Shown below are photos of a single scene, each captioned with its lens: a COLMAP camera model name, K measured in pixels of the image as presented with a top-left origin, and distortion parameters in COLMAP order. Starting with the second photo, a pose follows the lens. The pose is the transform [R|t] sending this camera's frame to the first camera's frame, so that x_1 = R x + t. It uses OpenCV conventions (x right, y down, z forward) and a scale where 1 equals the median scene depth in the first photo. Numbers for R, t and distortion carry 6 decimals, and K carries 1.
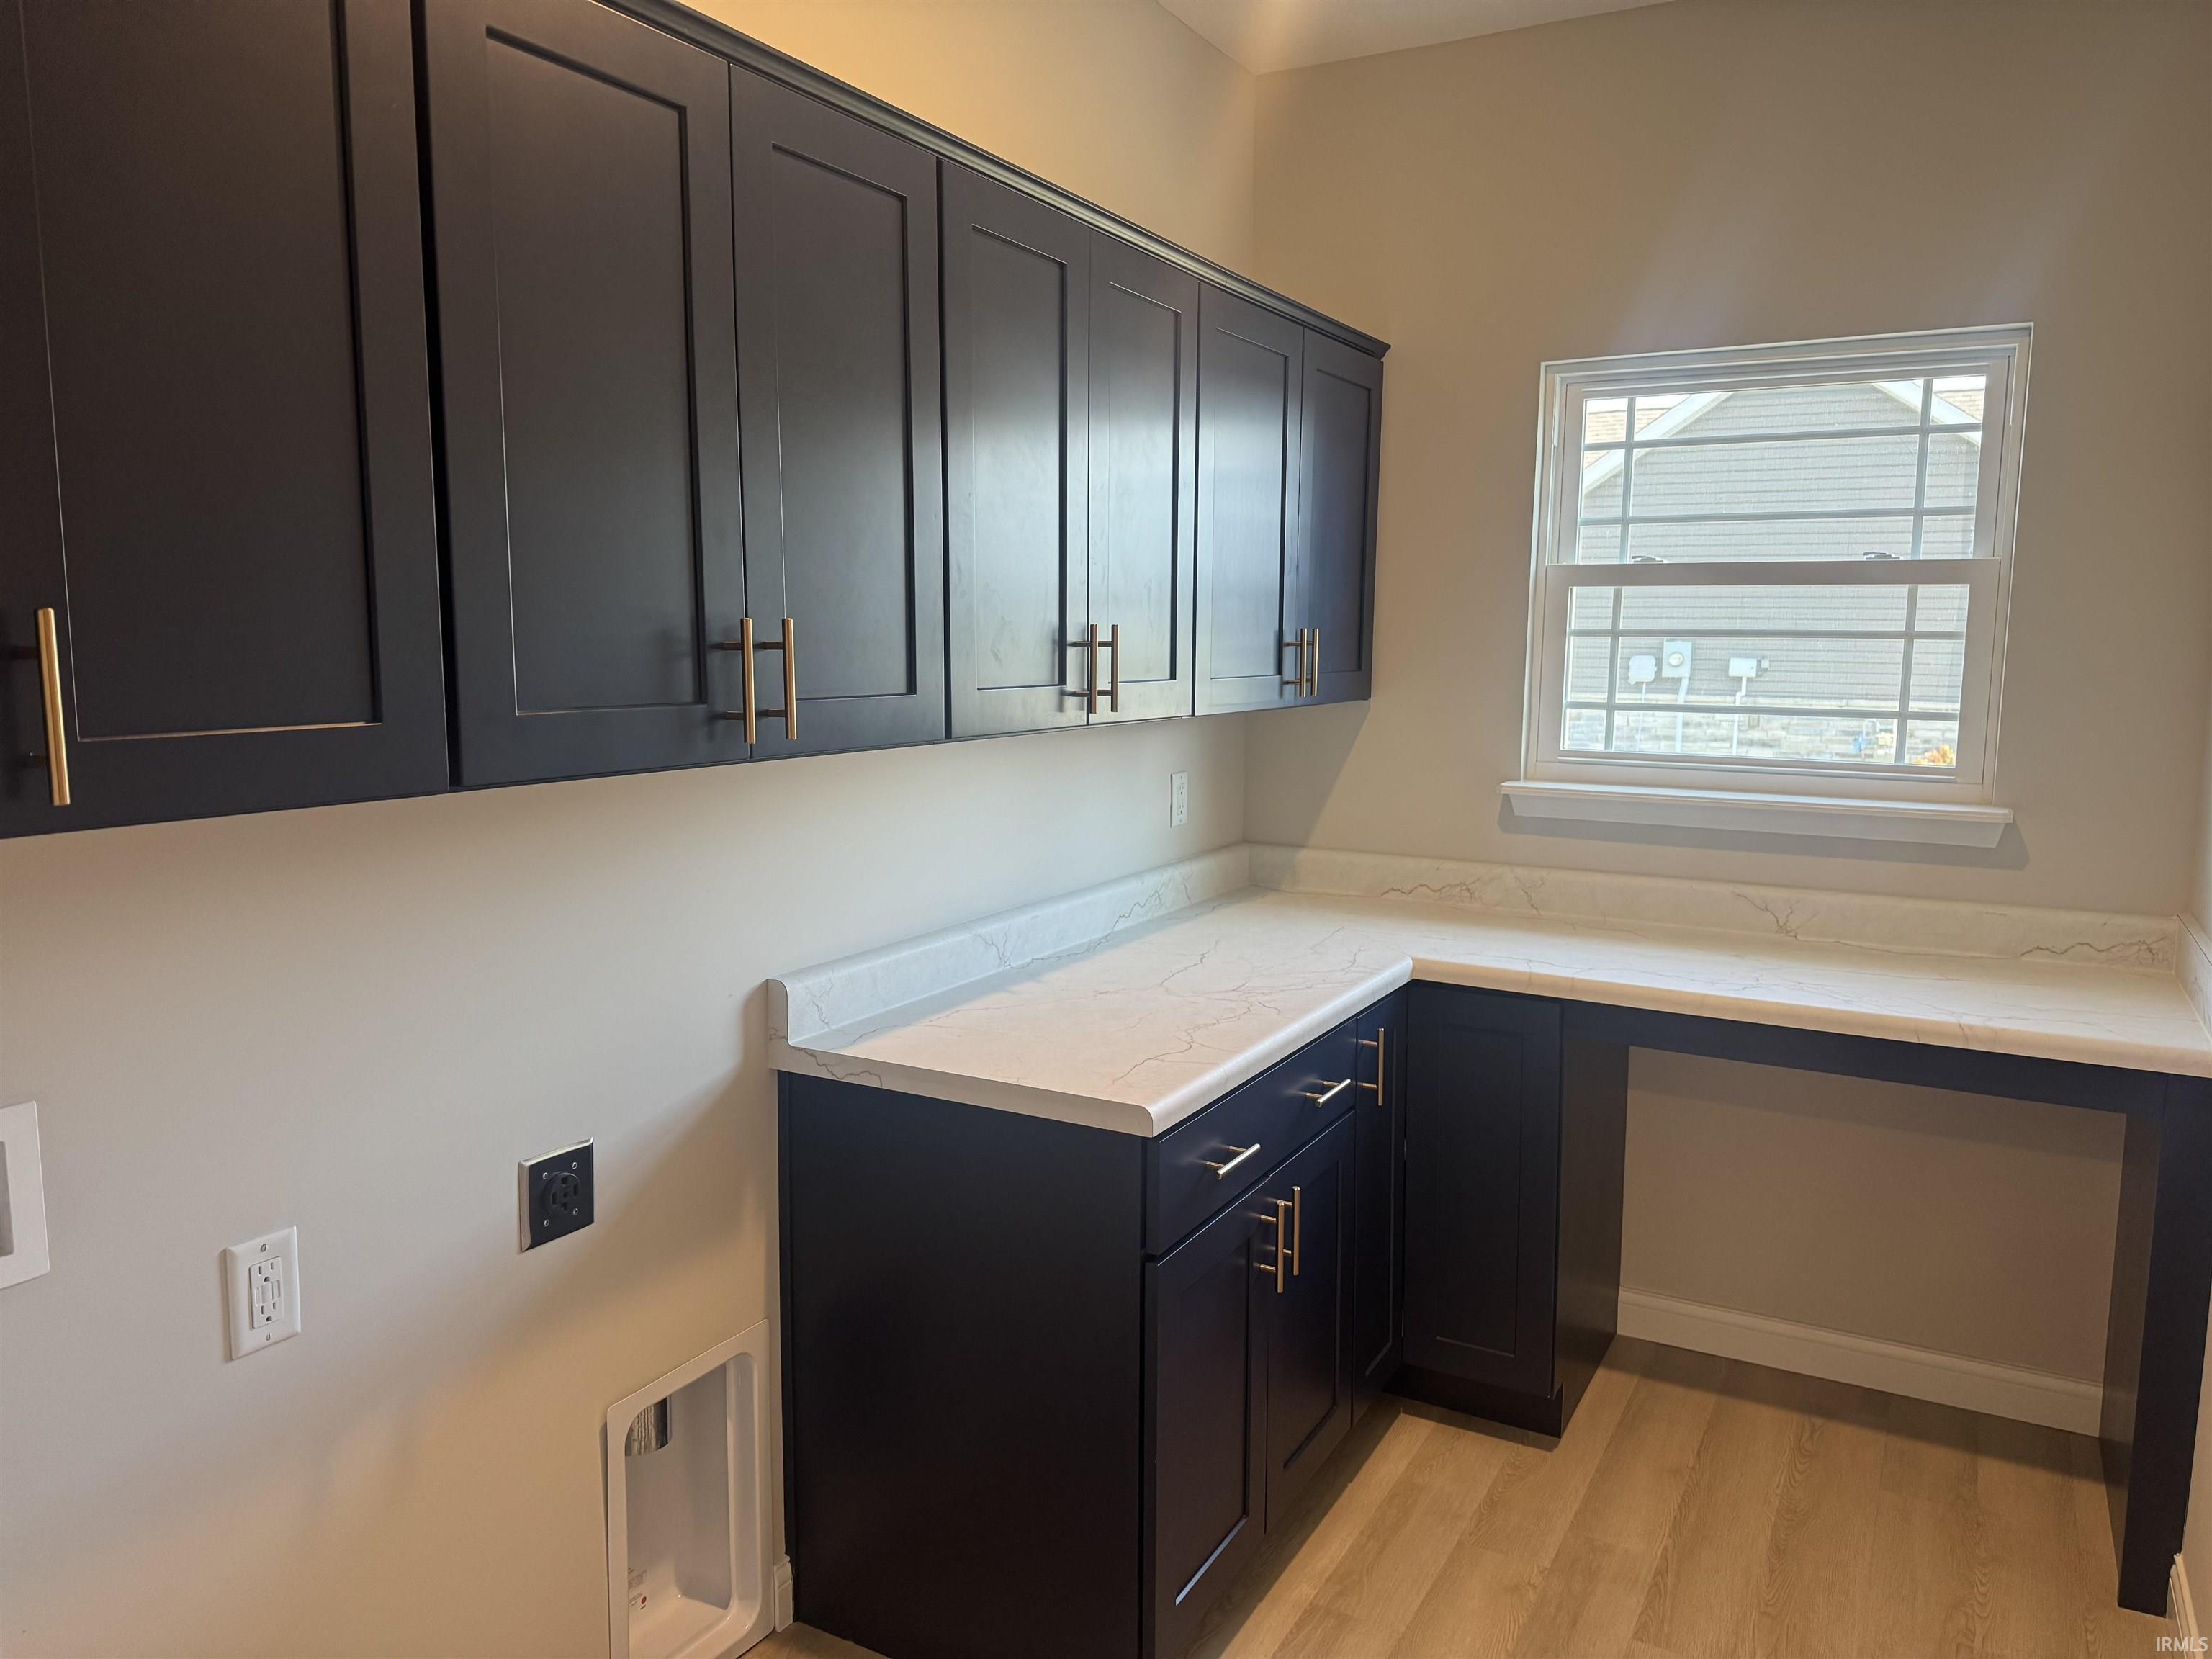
lens RADIAL K [[1564.5, 0, 1107.0], [0, 1564.5, 828.4], [0, 0, 1]] dist [-0.003824, -0.003664]
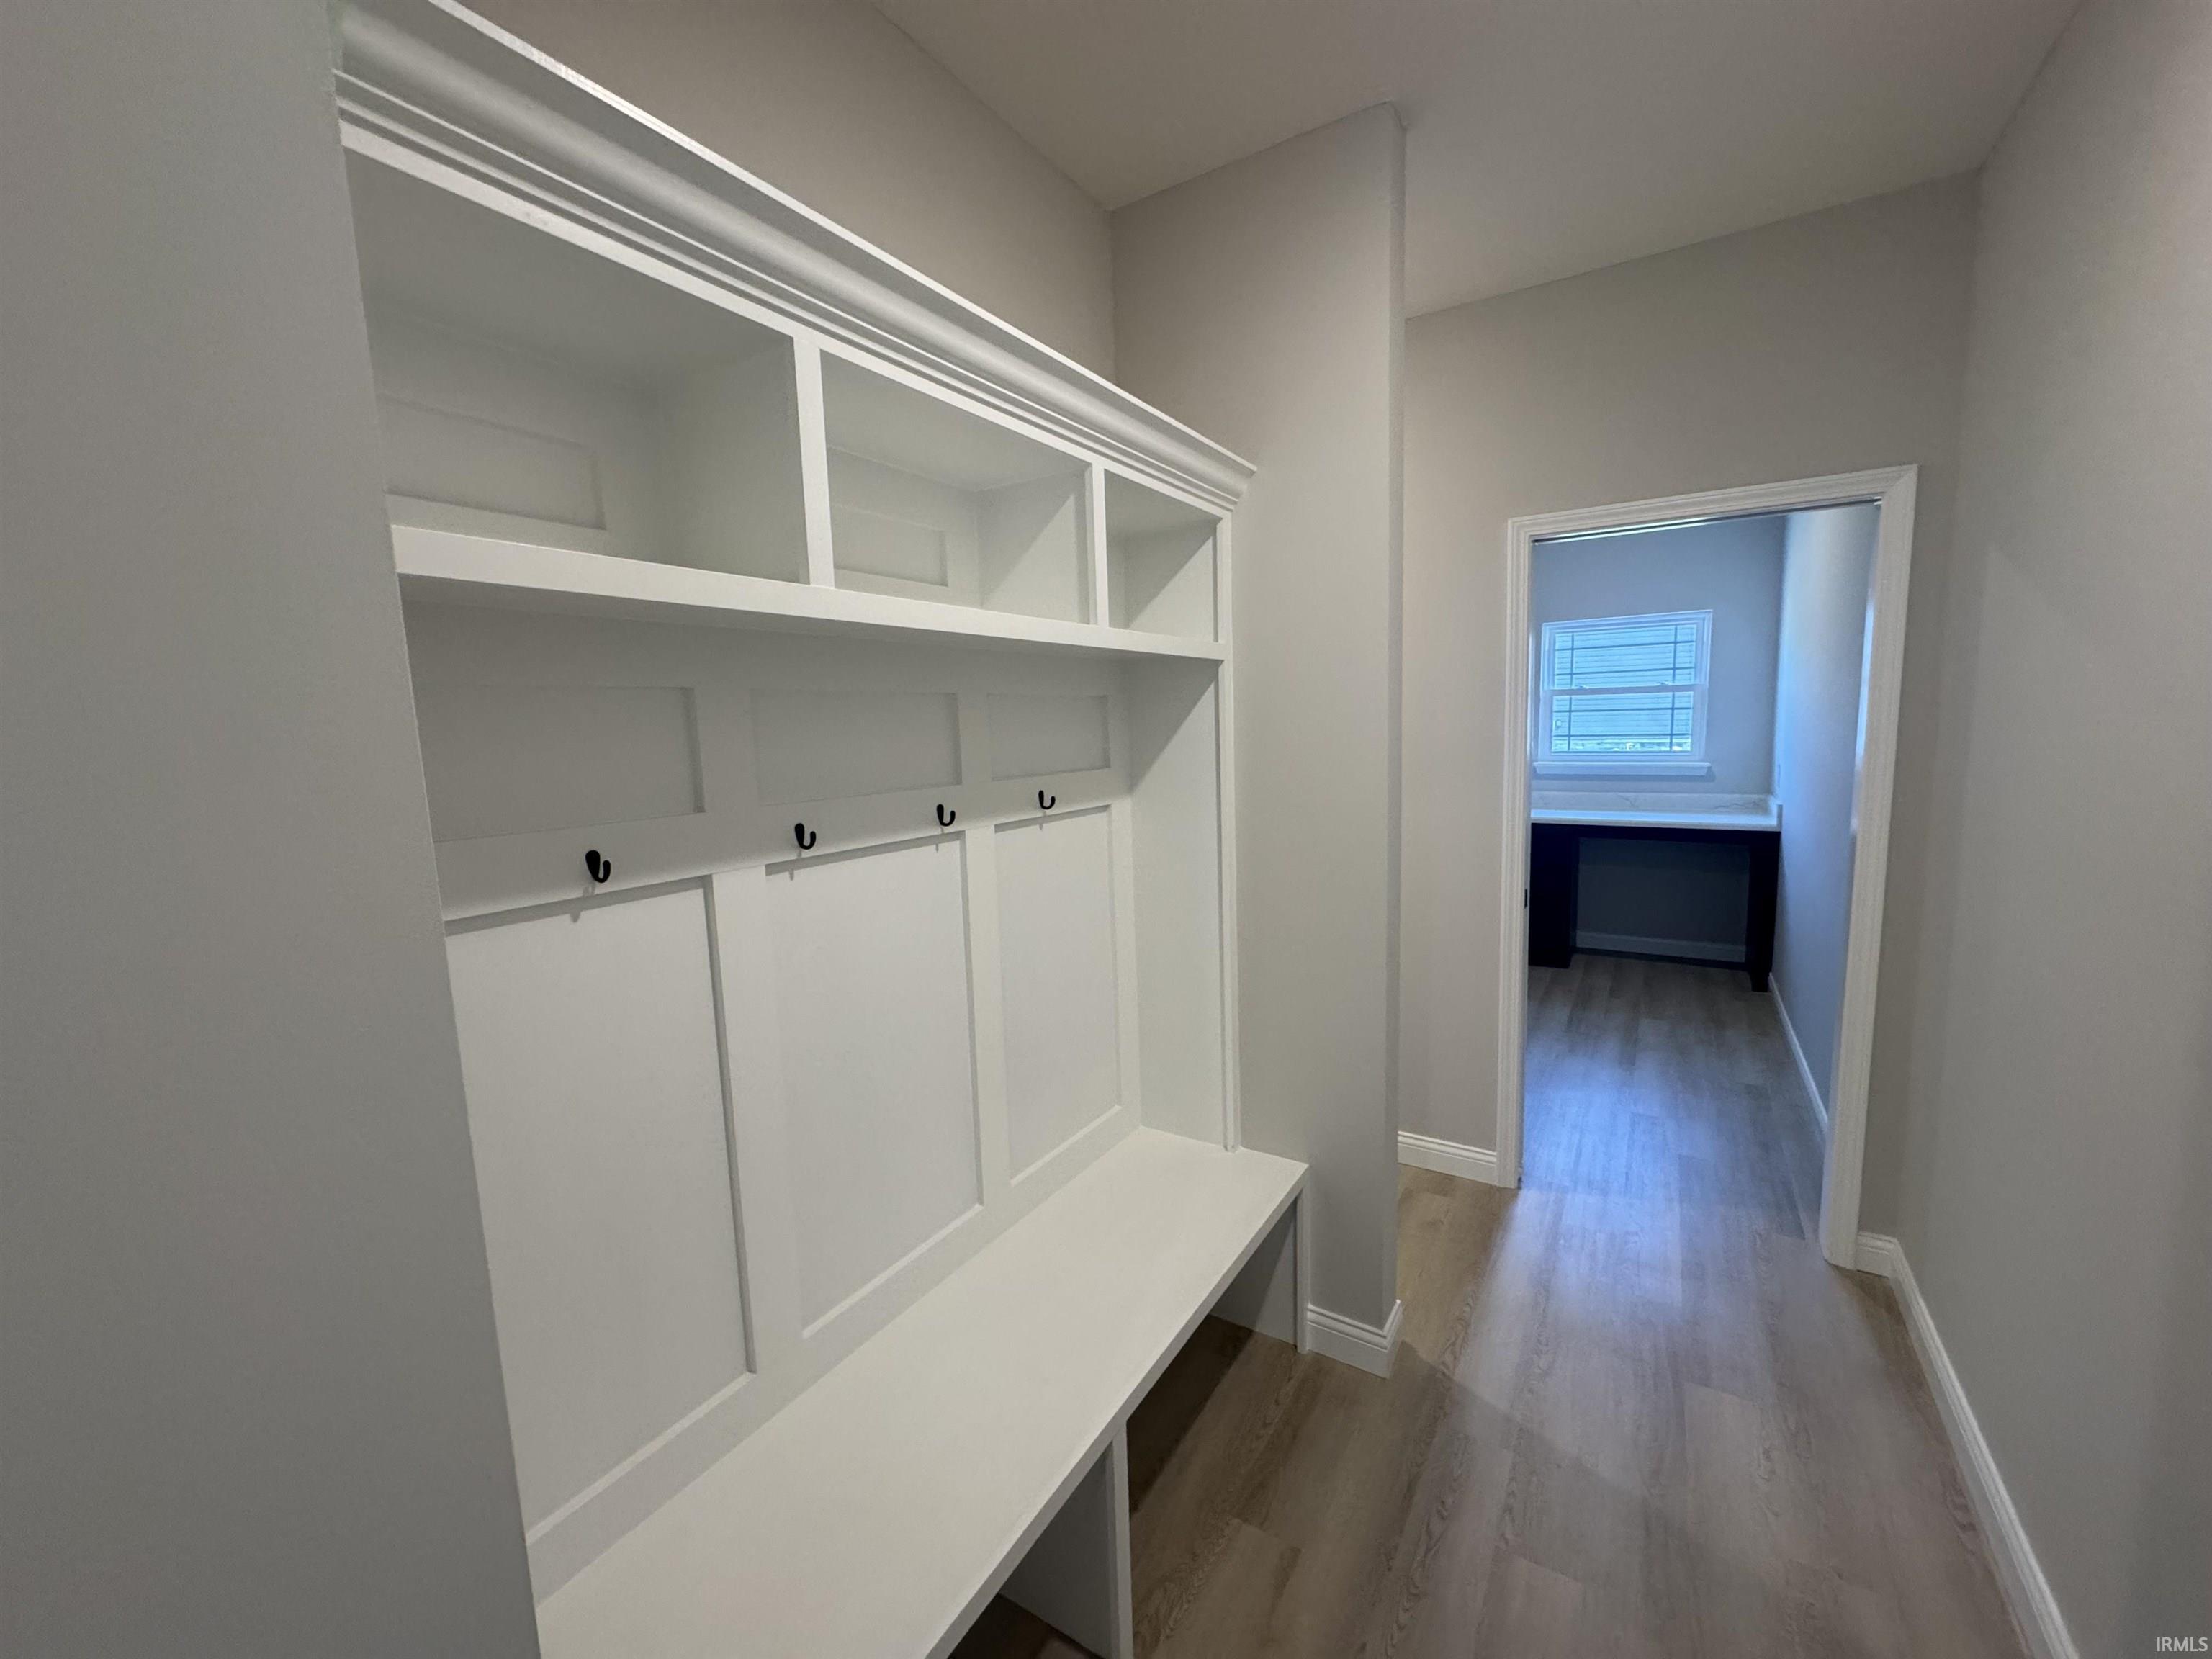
lens RADIAL K [[874.3, 0, 1104.8], [0, 874.3, 833.3], [0, 0, 1]] dist [-0.004043, 0.000894]
pose [[0.997175, -0.034375, -0.066785, -0.512000], [0.034542, 0.999402, 0.001348, 0.082978], [0.066699, -0.003651, 0.997766, -0.816791]]
